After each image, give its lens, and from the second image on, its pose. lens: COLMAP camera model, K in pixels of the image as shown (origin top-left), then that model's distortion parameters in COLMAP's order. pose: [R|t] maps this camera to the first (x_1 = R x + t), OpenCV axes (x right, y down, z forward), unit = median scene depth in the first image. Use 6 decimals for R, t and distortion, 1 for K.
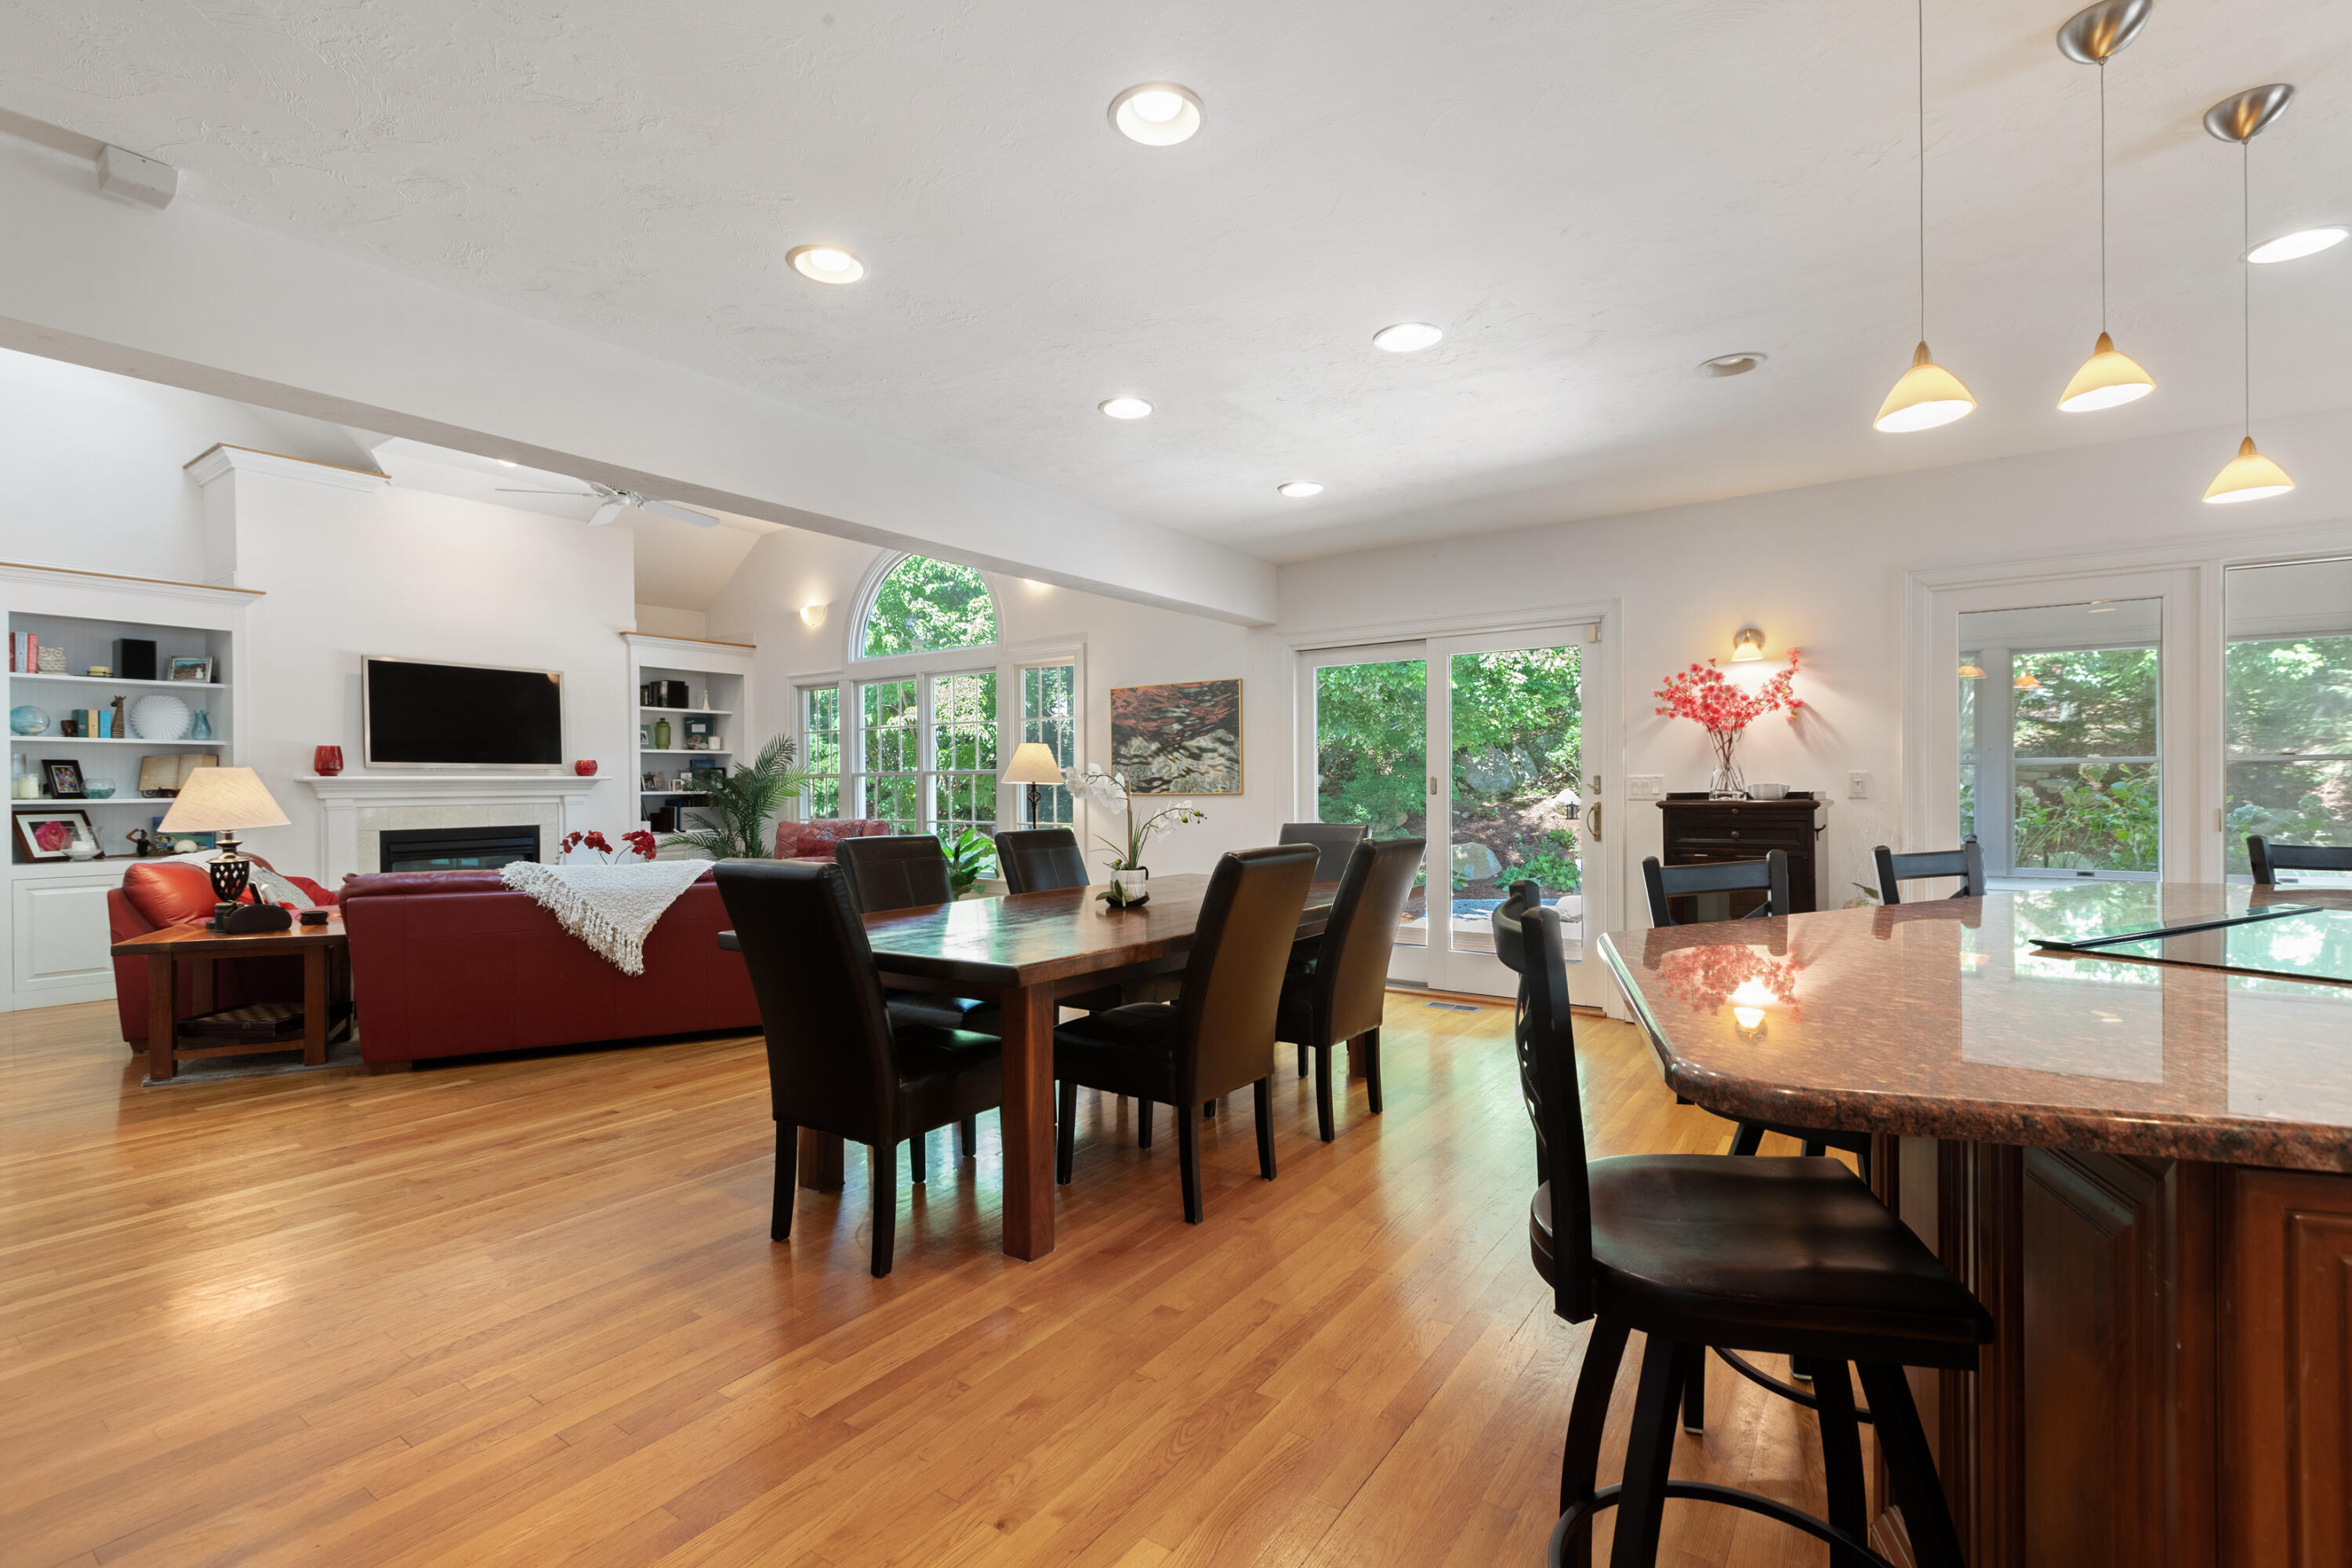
lens RADIAL K [[1050.2, 0, 1172.2], [0, 1050.2, 795.2], [0, 0, 1]] dist [-0.003693, -0.000184]
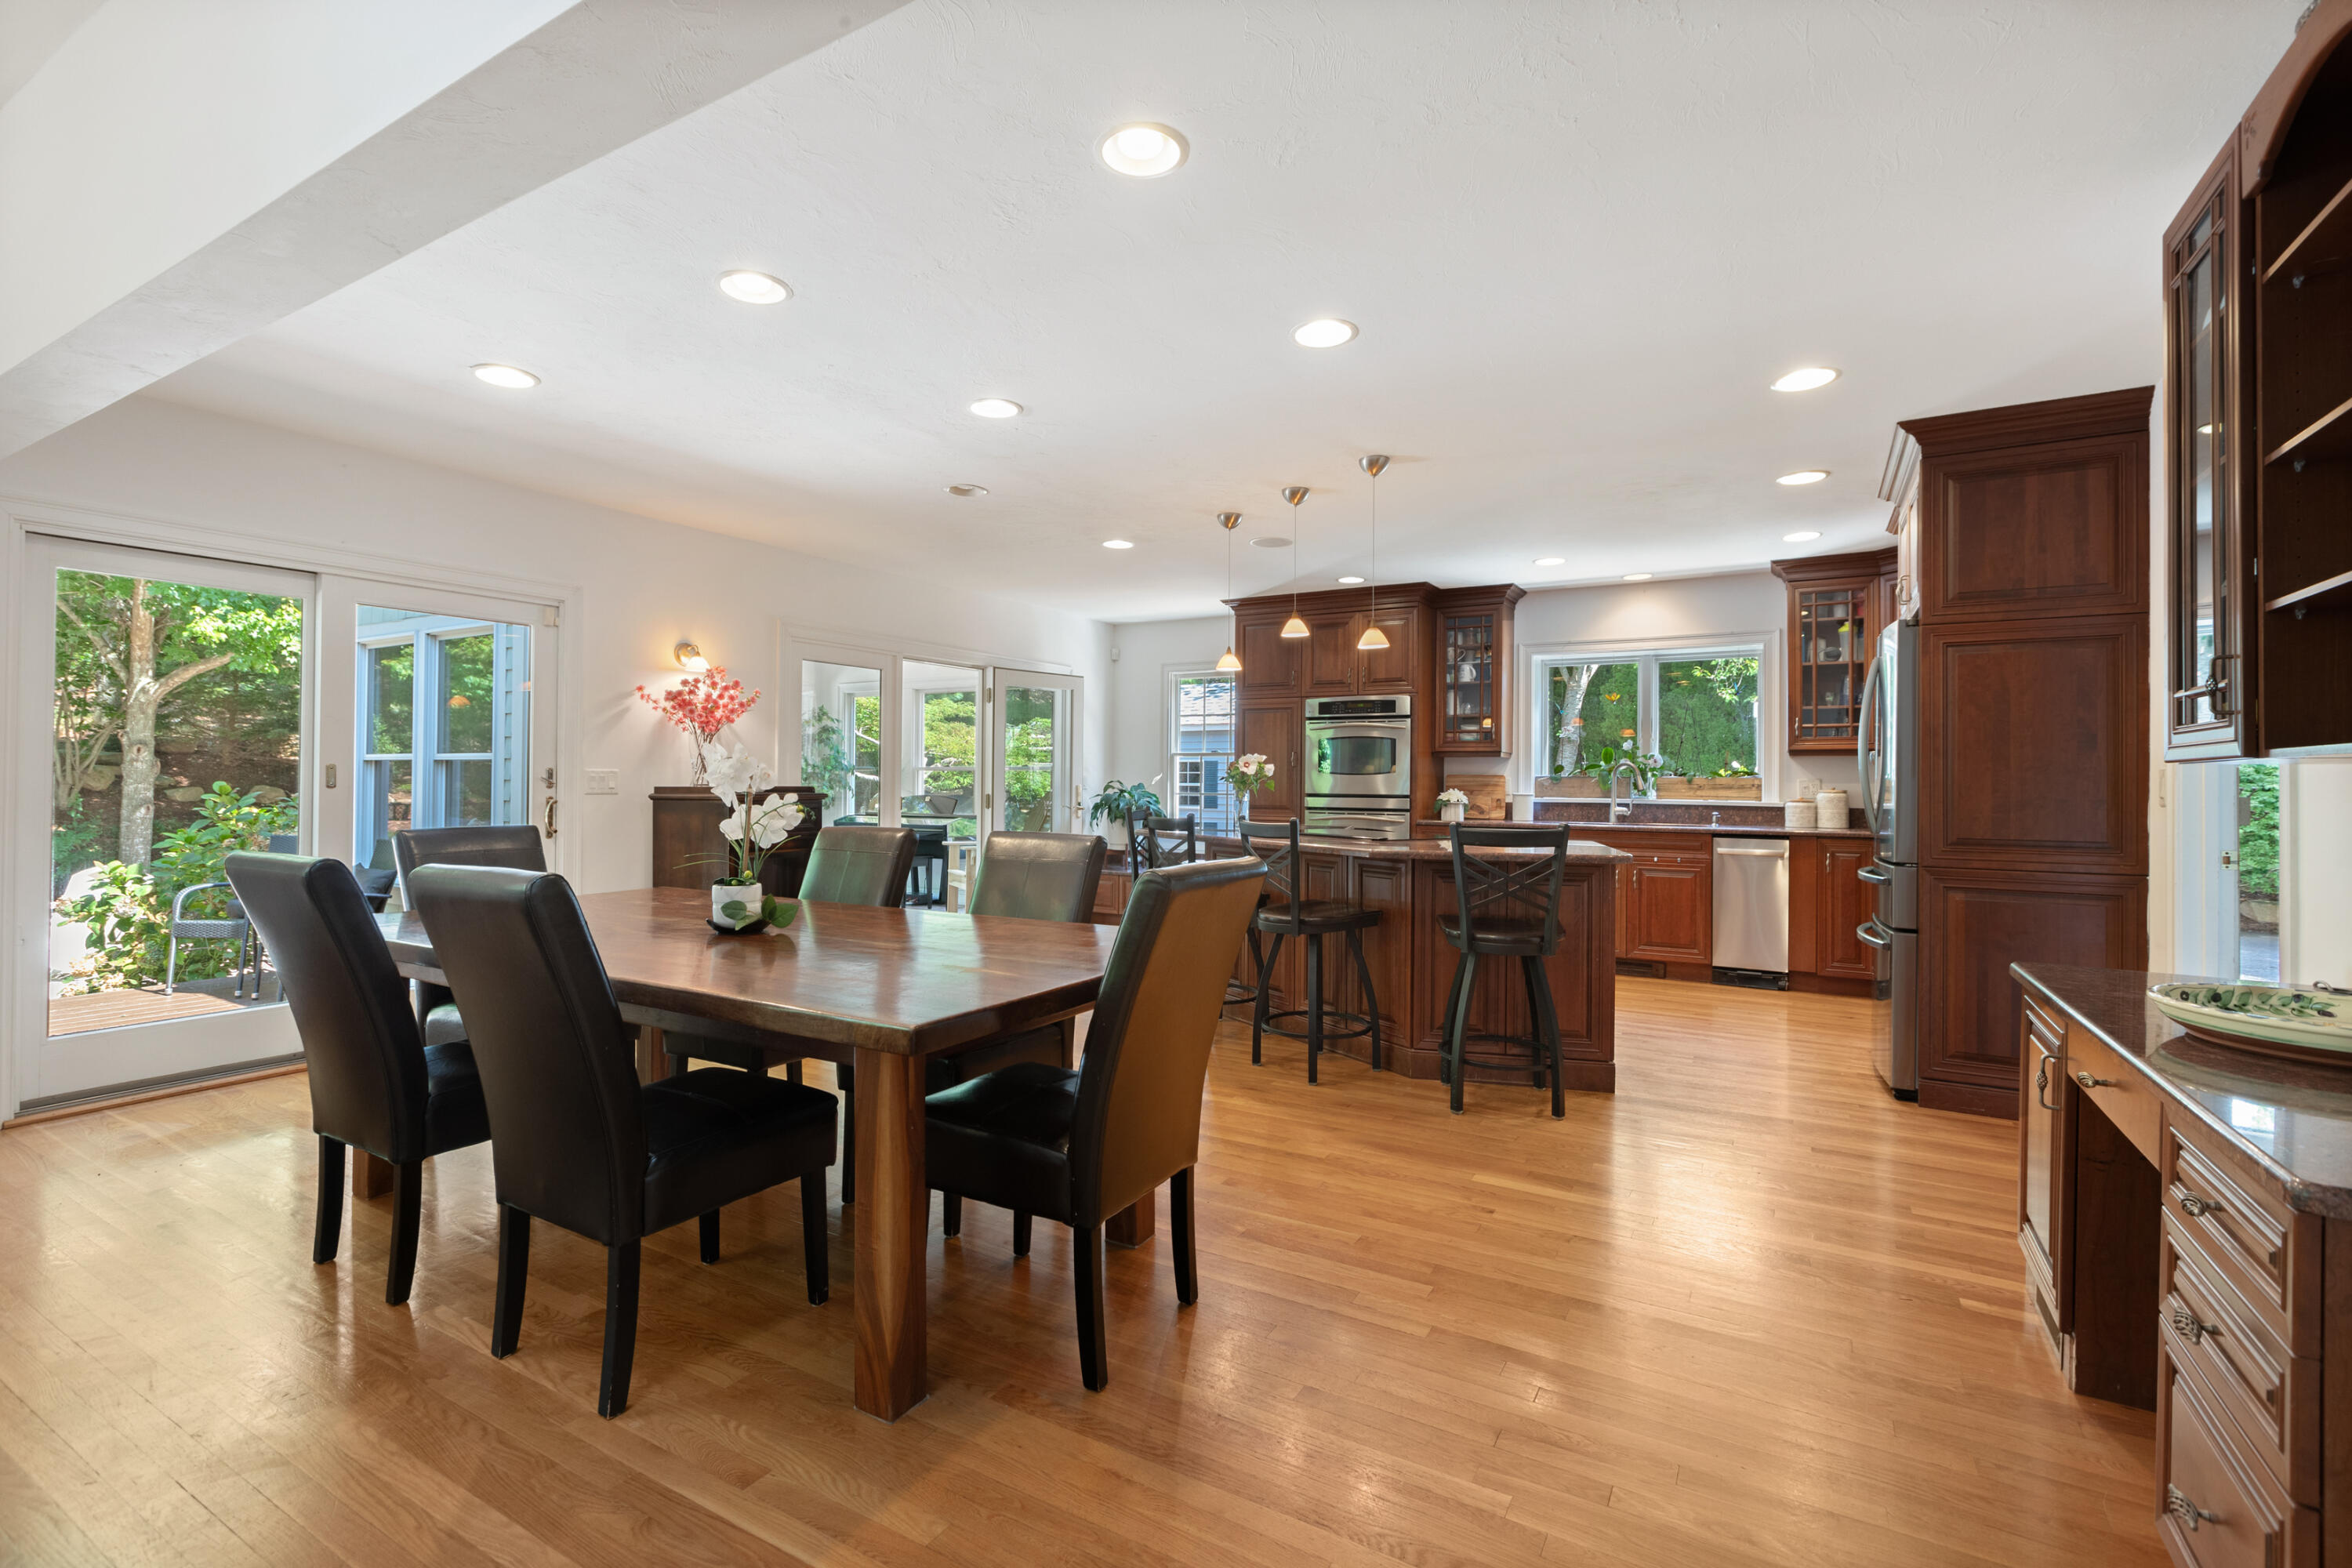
lens RADIAL K [[1050.2, 0, 1177.5], [0, 1050.2, 766.1], [0, 0, 1]] dist [-0.003693, -0.000184]
pose [[-0.082346, 0.023761, 0.996321, -0.653082], [0.001648, 0.999718, -0.023706, 0.002816], [-0.996602, -0.000310, -0.082361, 0.583431]]
